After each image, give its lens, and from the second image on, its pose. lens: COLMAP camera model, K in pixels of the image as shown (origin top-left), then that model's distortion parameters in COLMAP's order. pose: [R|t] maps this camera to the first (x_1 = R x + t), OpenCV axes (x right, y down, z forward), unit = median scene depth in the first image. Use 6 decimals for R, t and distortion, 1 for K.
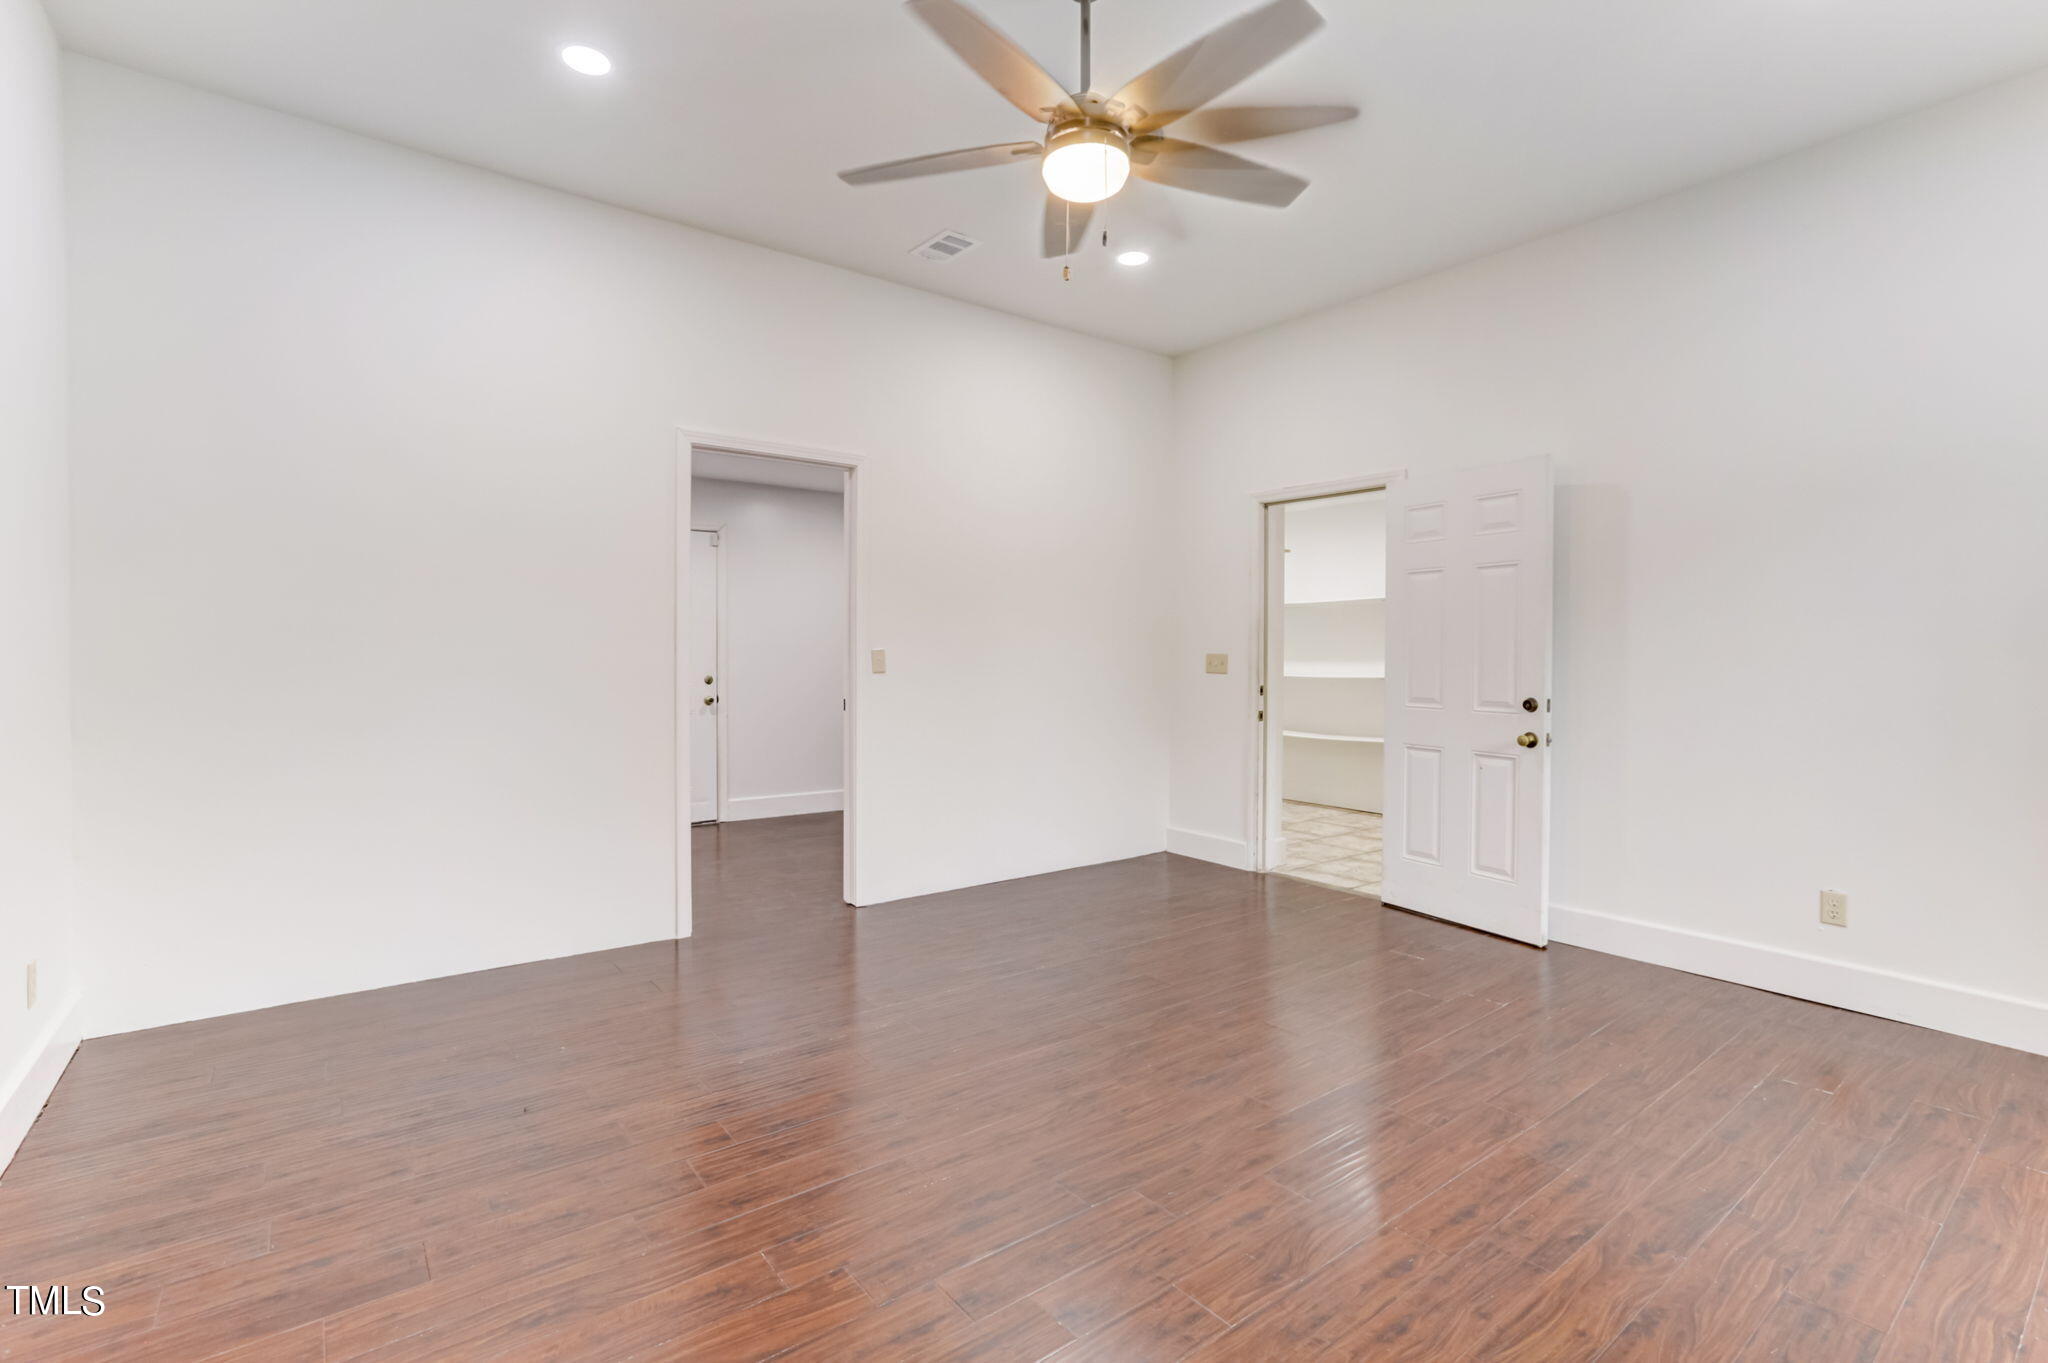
lens RADIAL K [[936.8, 0, 1027.9], [0, 936.8, 654.7], [0, 0, 1]] dist [-0.034468, 0.022753]
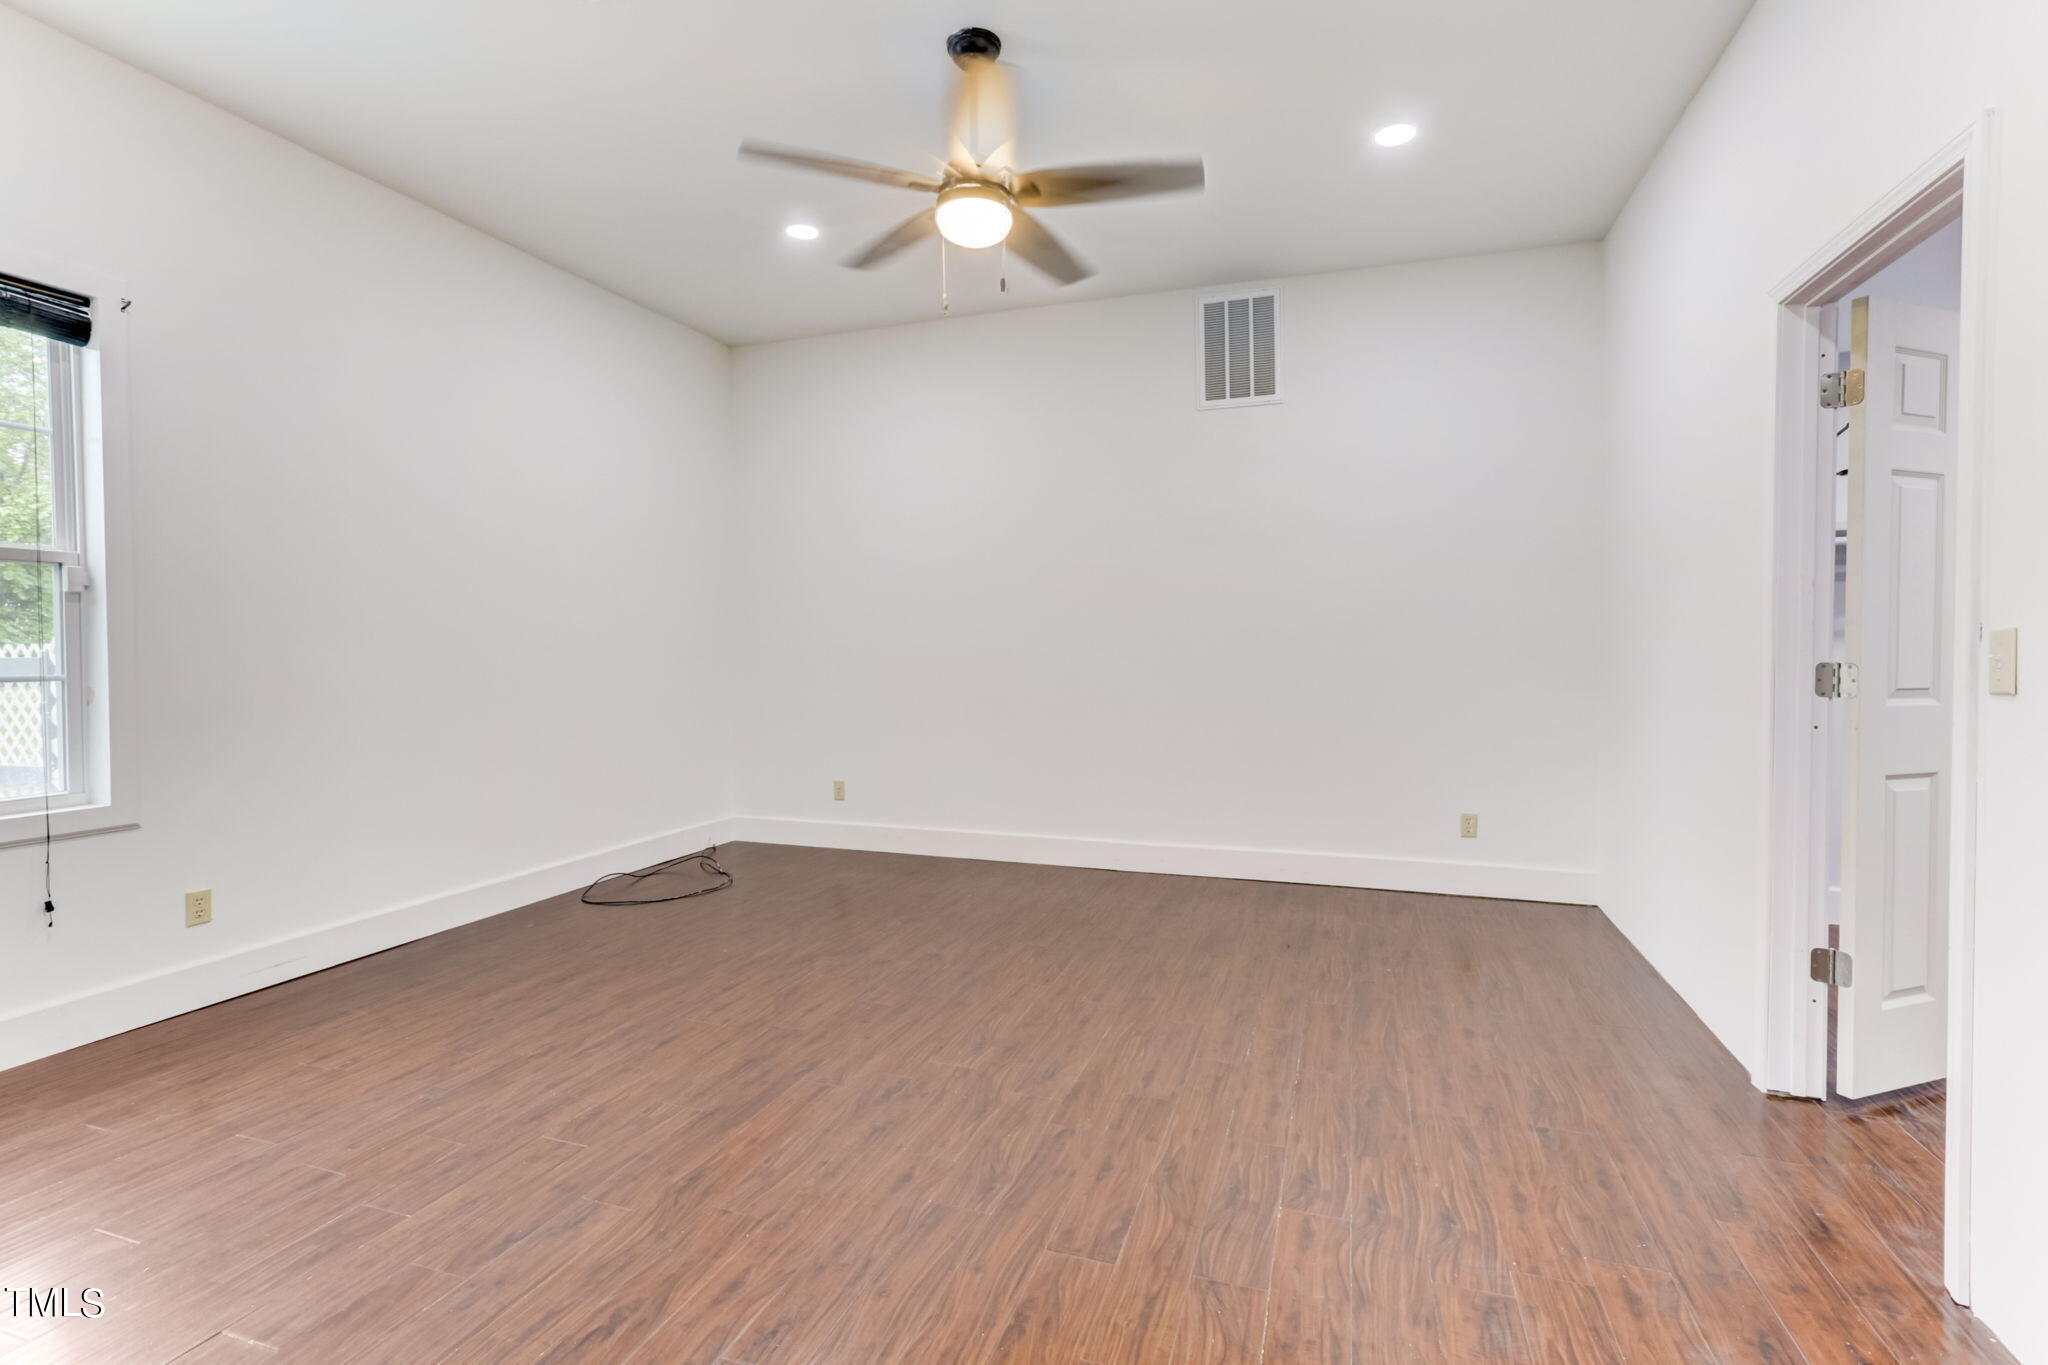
lens RADIAL K [[936.8, 0, 1027.9], [0, 936.8, 655.7], [0, 0, 1]] dist [-0.034468, 0.022753]
pose [[-0.834397, 0.002560, -0.551158, 0.643408], [-0.002456, 0.999962, 0.008363, 0.005195], [0.551159, 0.008332, -0.834359, 2.014994]]
